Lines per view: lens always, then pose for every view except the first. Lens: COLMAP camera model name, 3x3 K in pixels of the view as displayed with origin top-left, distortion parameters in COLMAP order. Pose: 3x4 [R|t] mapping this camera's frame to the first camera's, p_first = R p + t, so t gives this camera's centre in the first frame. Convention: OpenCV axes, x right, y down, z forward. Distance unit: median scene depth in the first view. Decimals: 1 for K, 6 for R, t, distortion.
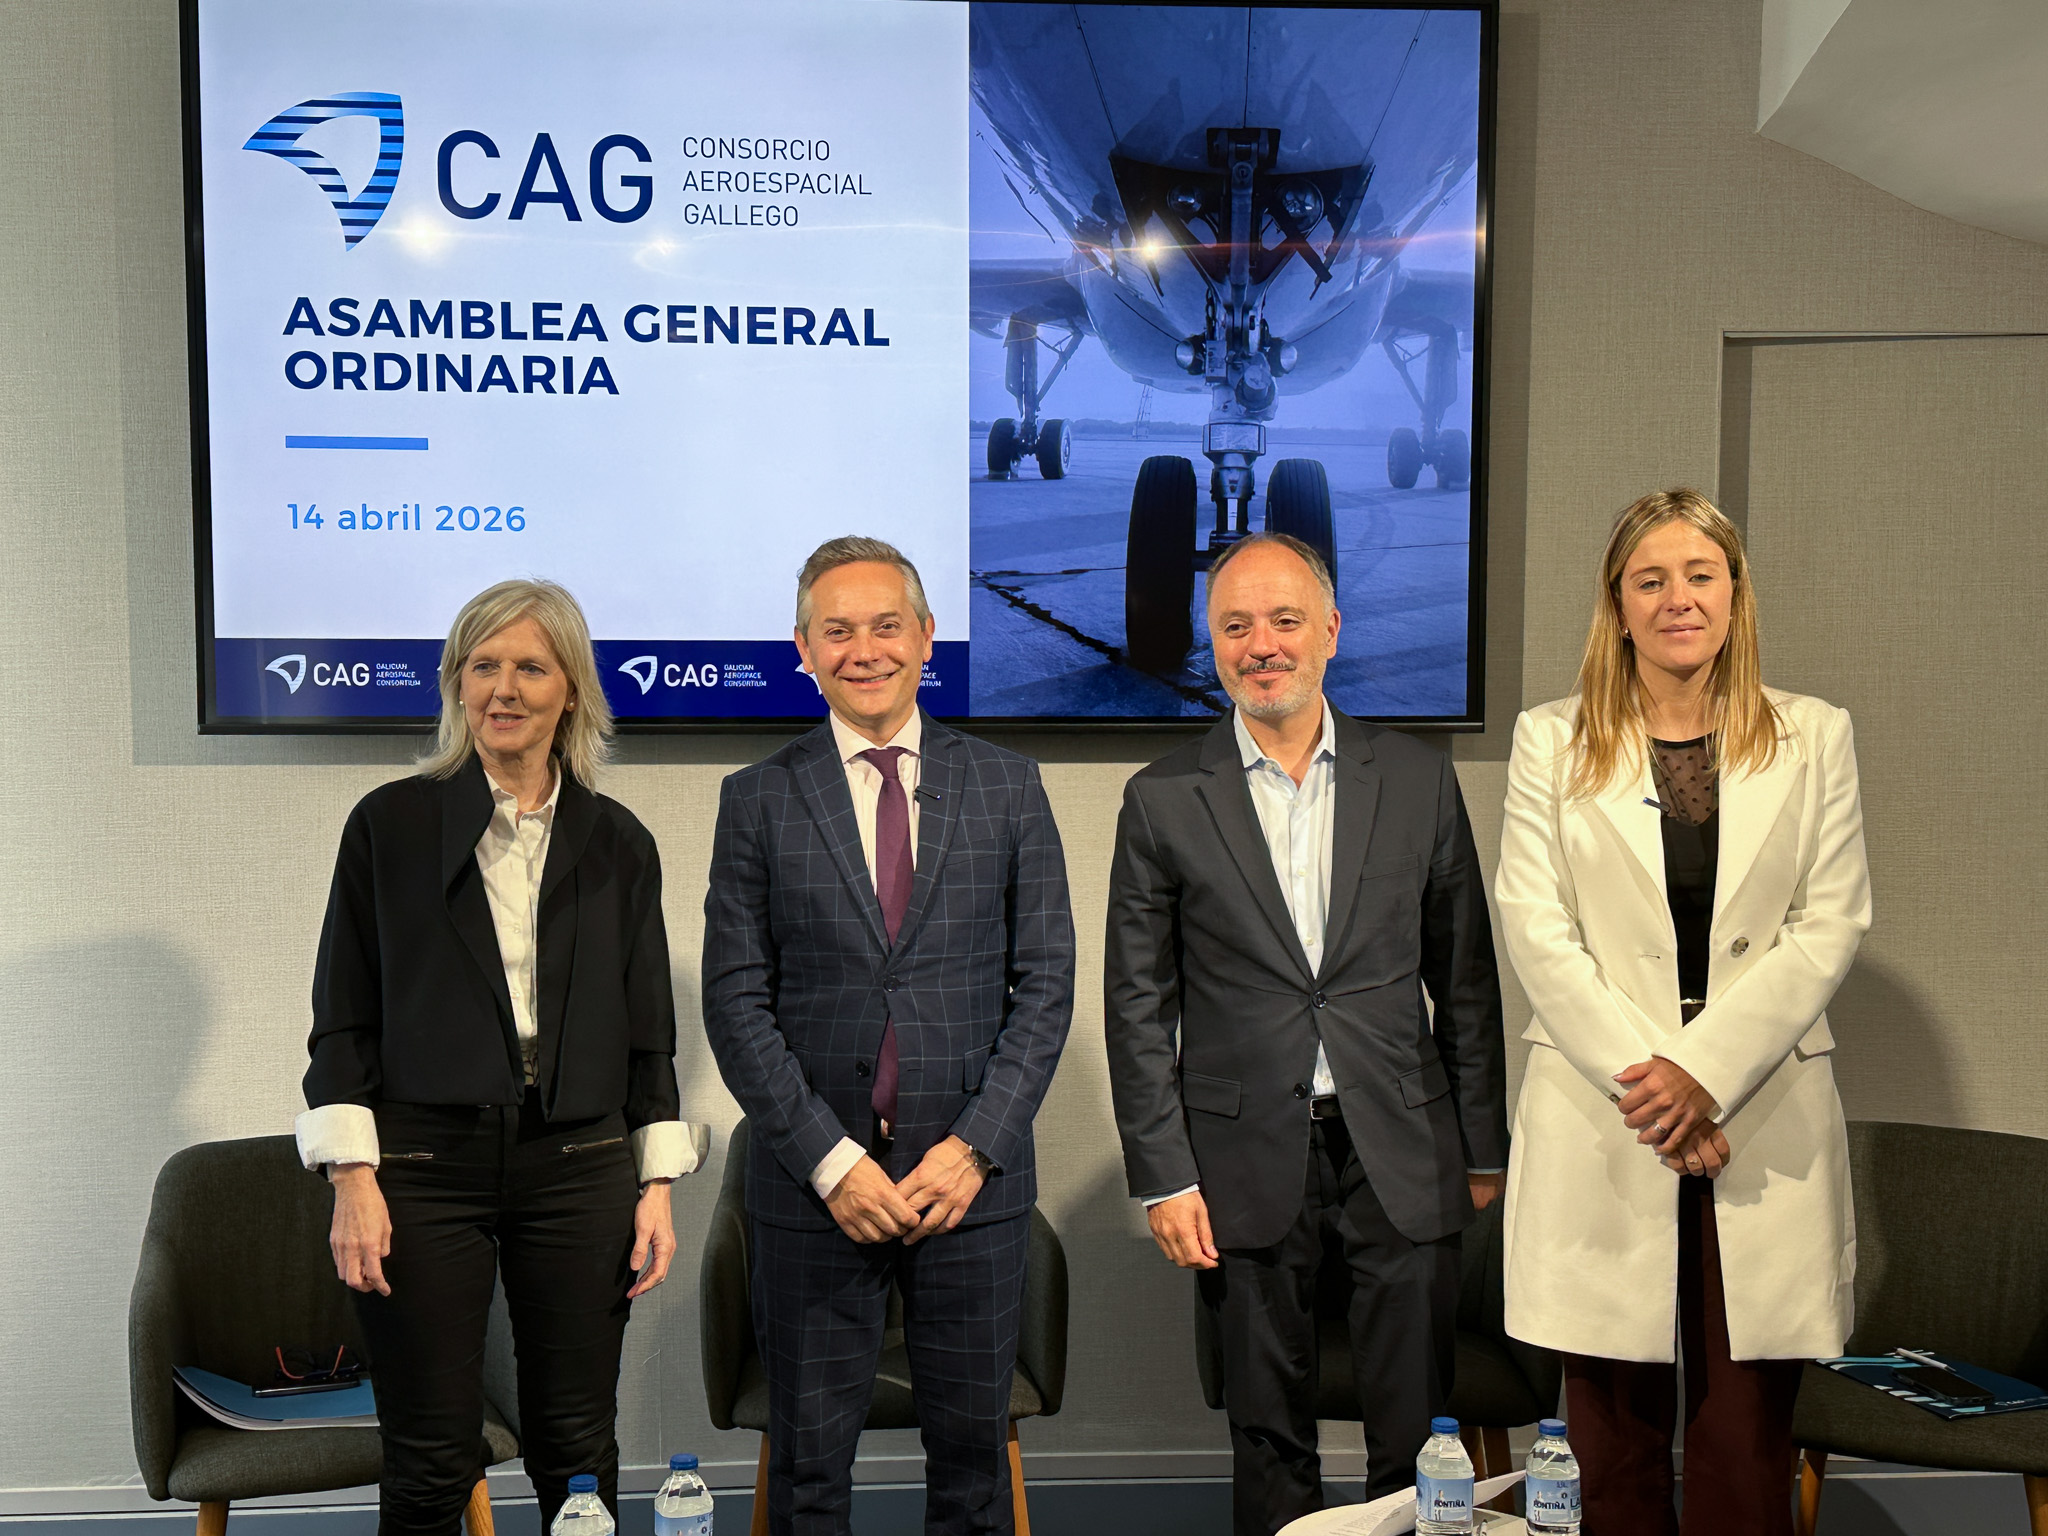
lens RADIAL K [[2535.0, 0, 1022.9], [0, 2535.0, 780.4], [0, 0, 1]] dist [0.199591, -0.400398]
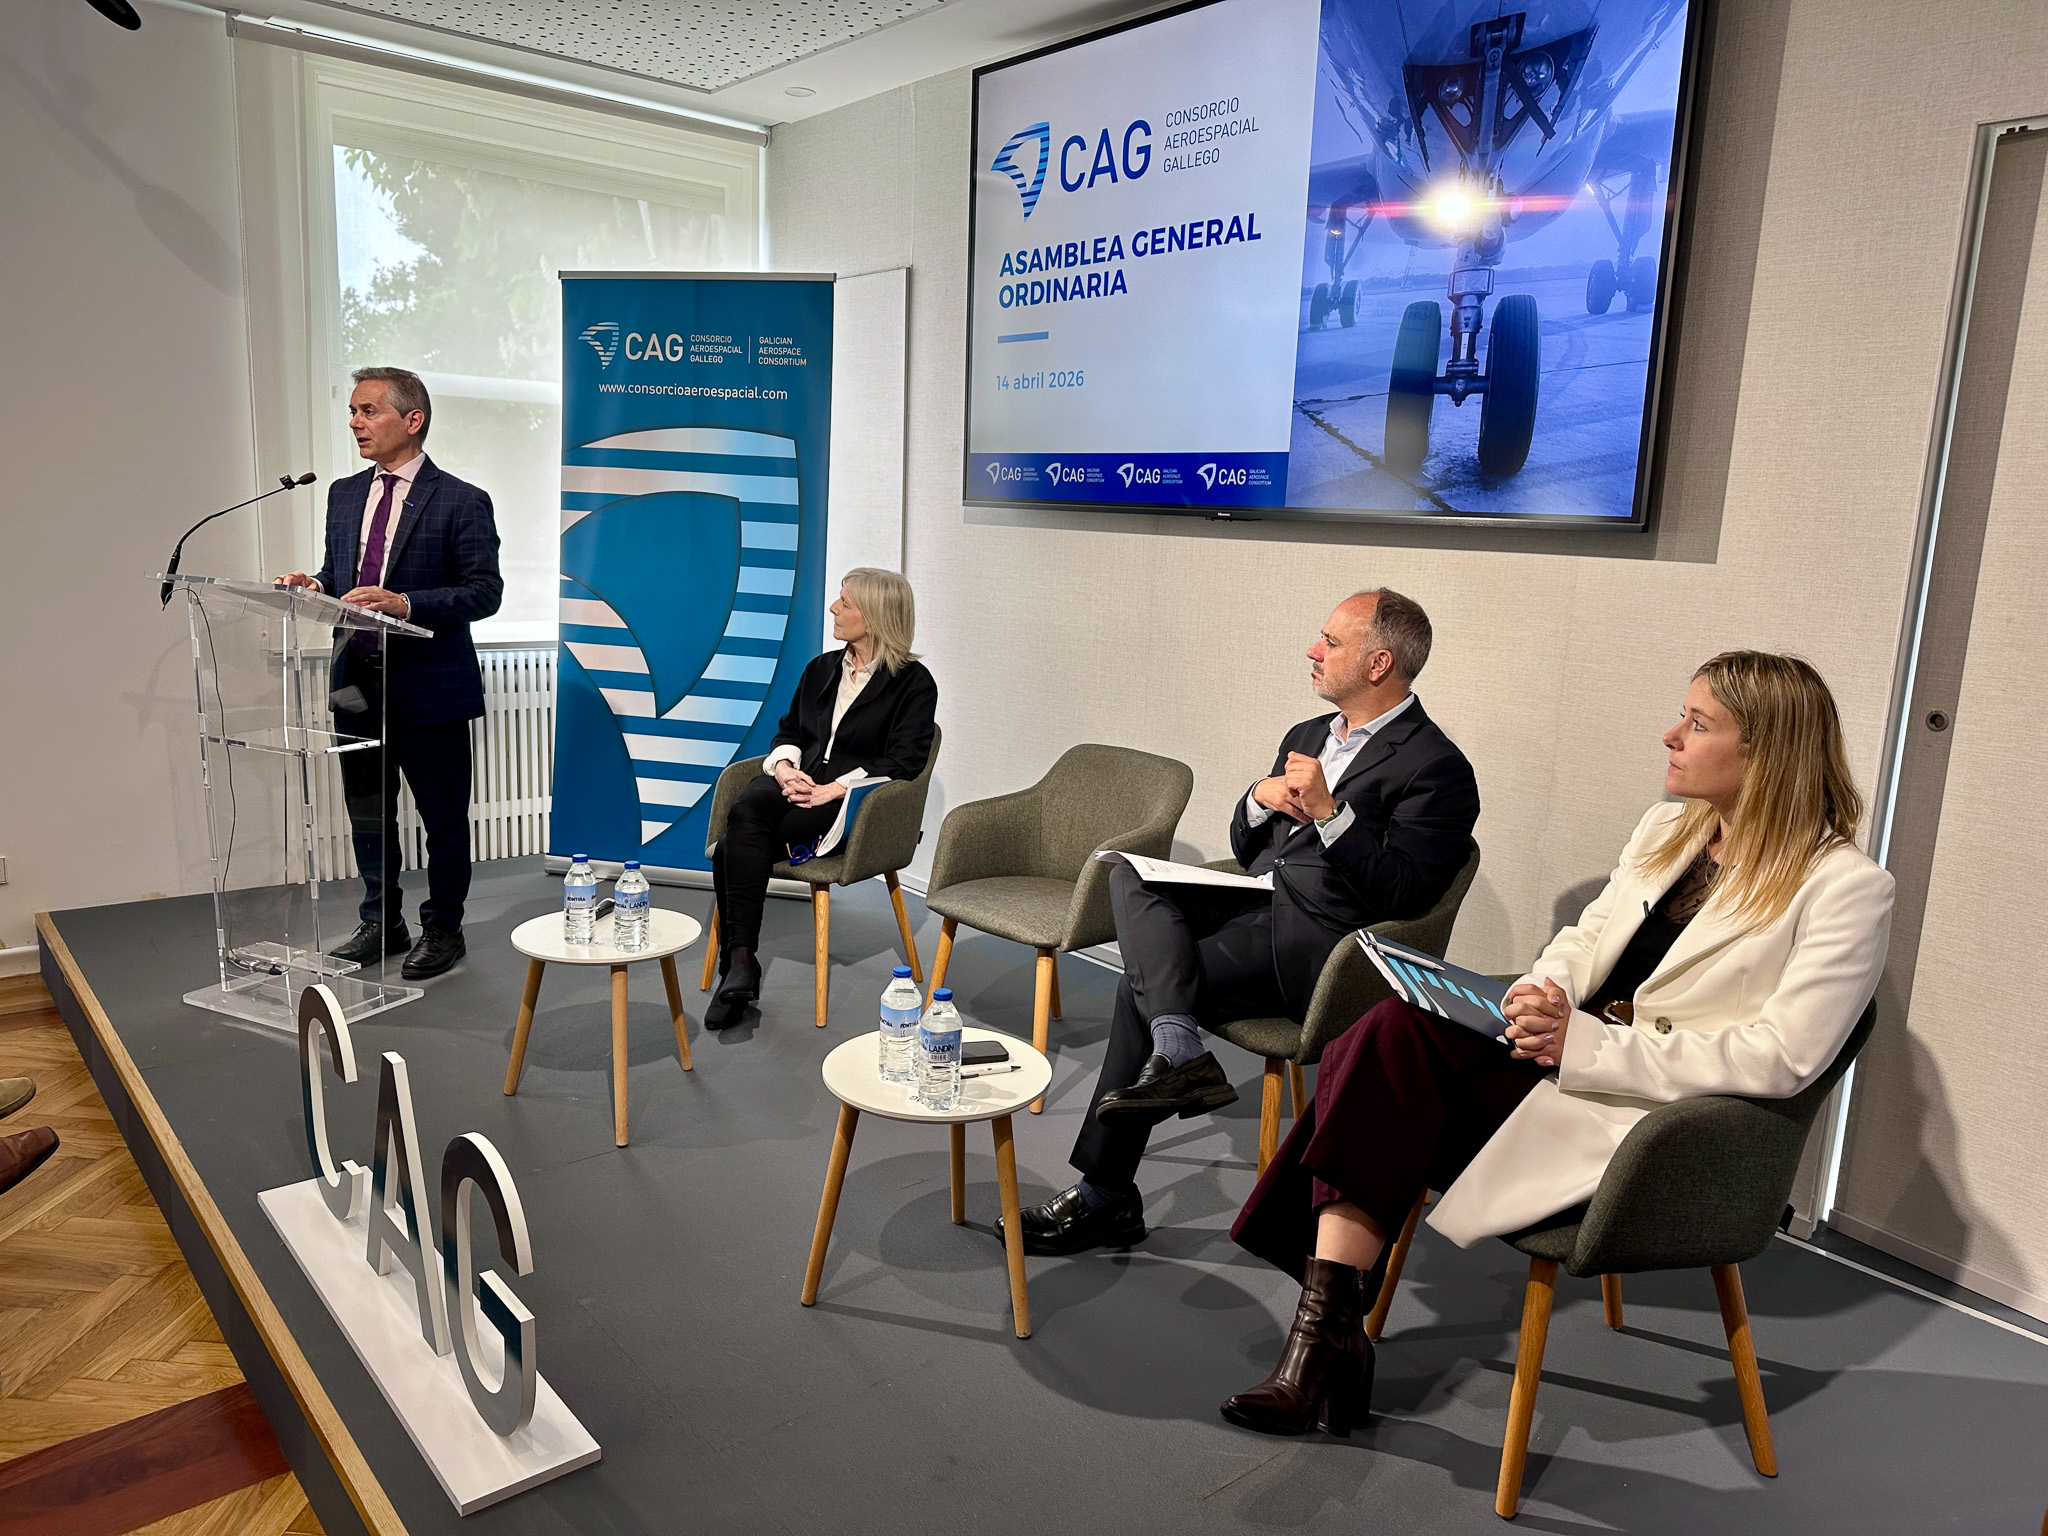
lens RADIAL K [[1415.6, 0, 1031.1], [0, 1415.6, 774.4], [0, 0, 1]] dist [0.095095, -0.183793]
pose [[0.588739, 0.173124, -0.789566, 0.558968], [-0.083619, 0.984598, 0.153537, 0.012212], [0.803986, -0.024371, 0.594148, 0.418068]]
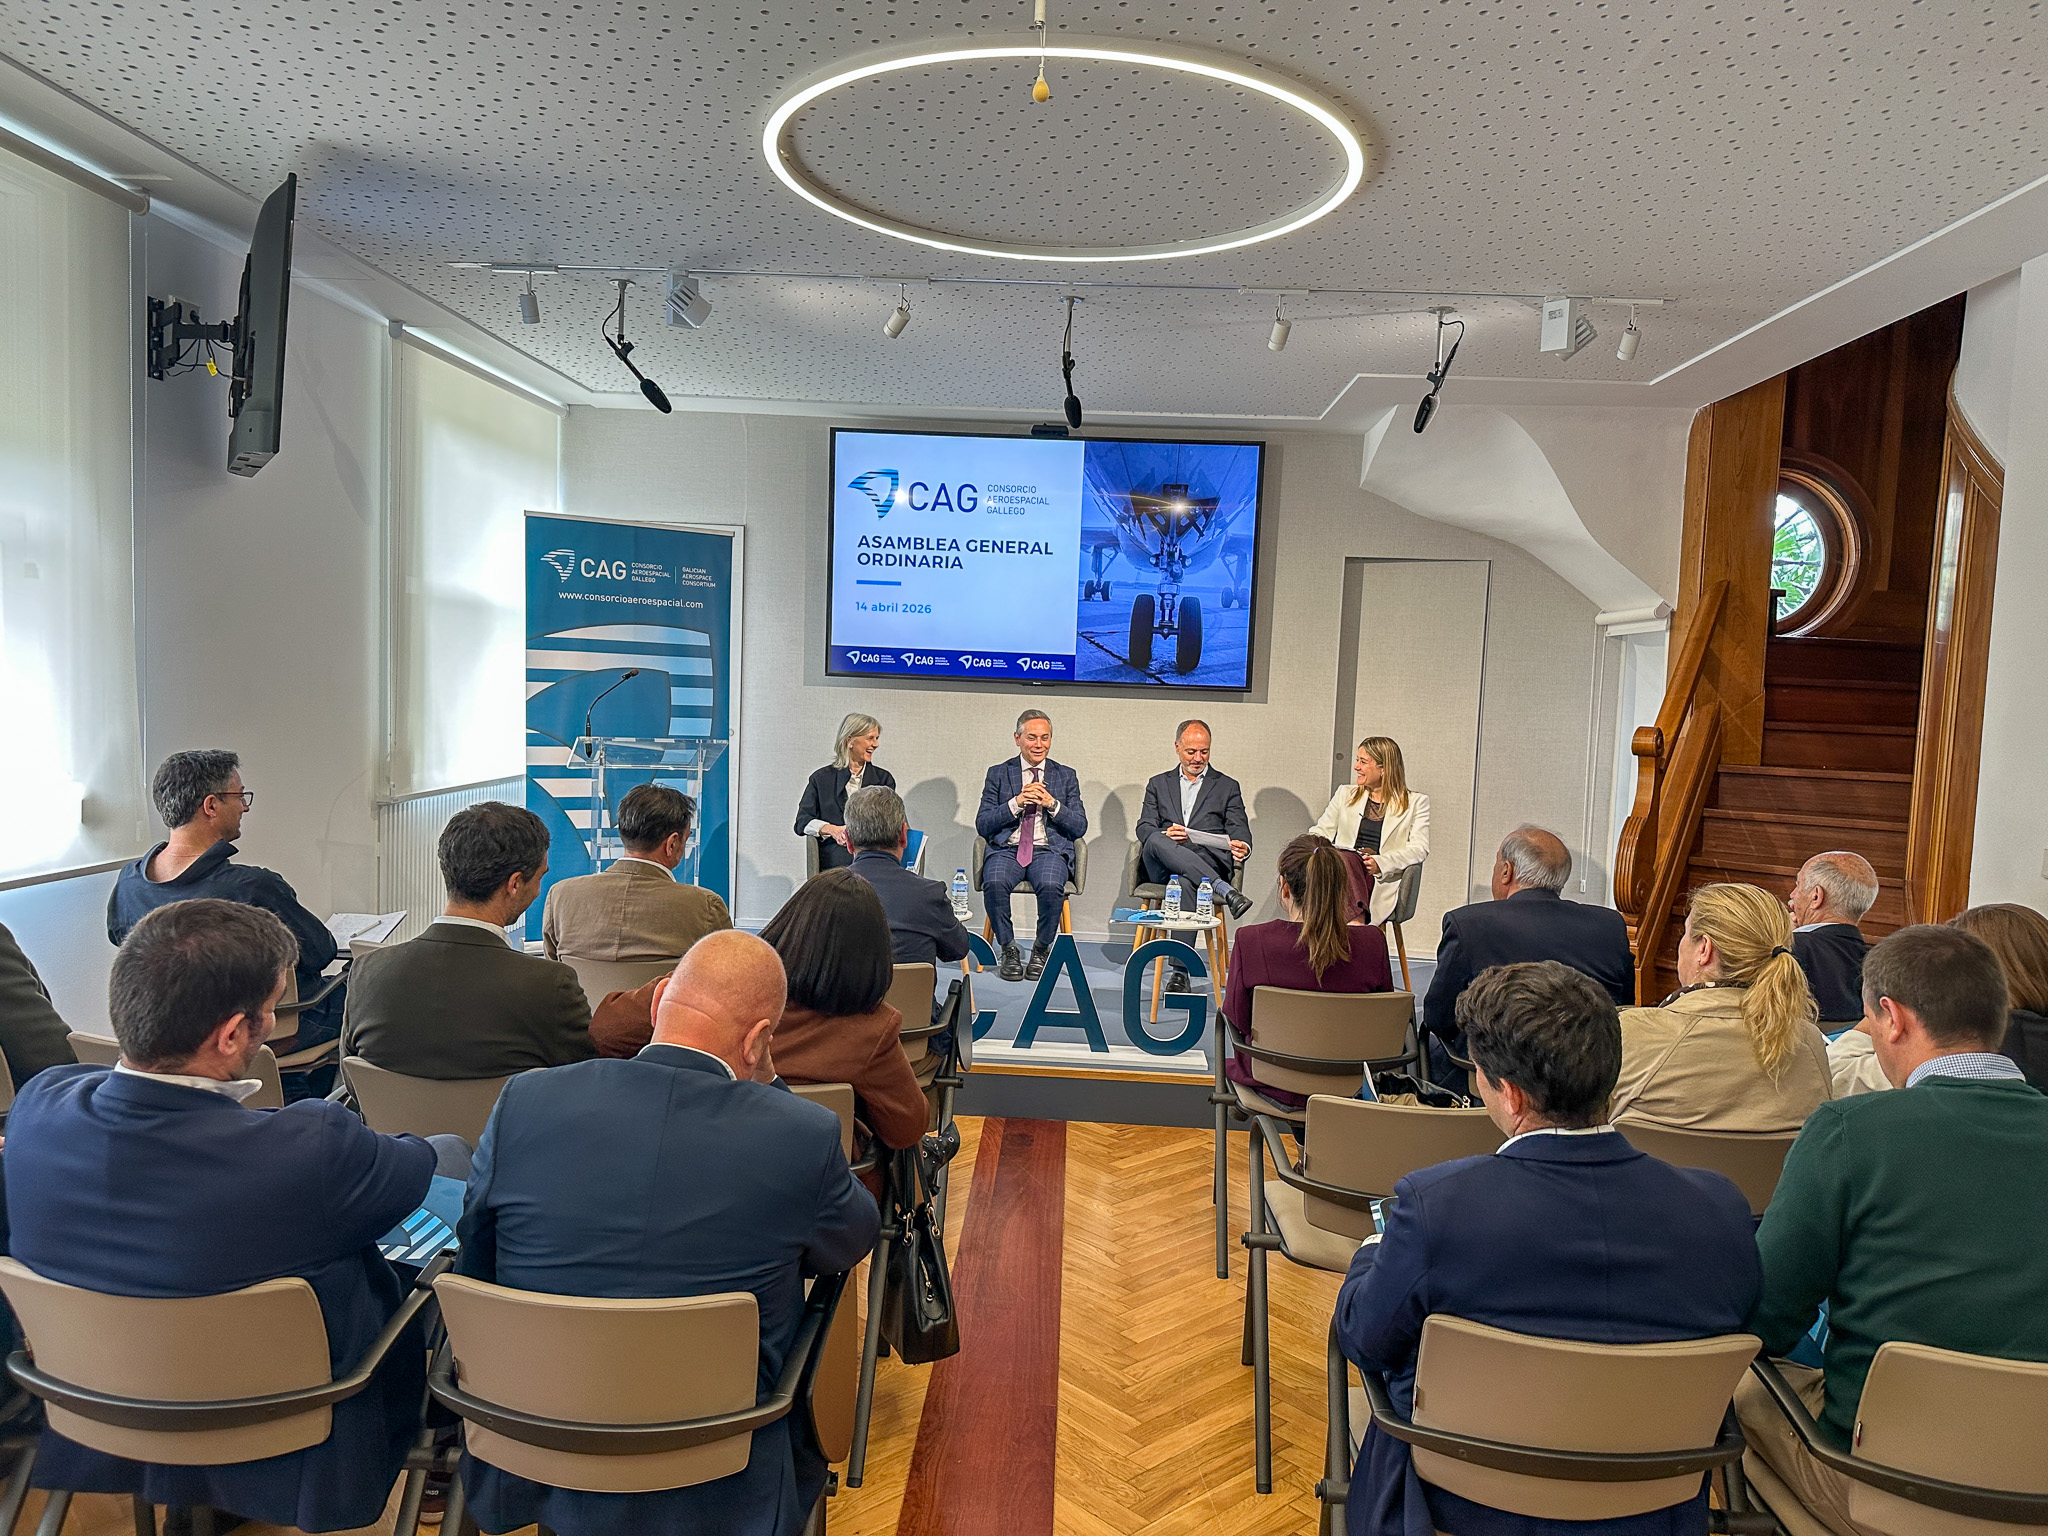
lens RADIAL K [[1445.2, 0, 1030.9], [0, 1445.2, 762.8], [0, 0, 1]] dist [0.171702, -0.197052]
pose [[0.991902, 0.045437, -0.118597, 0.135740], [-0.044564, 0.998956, 0.010007, 0.057711], [0.118928, -0.004641, 0.992892, -0.696804]]
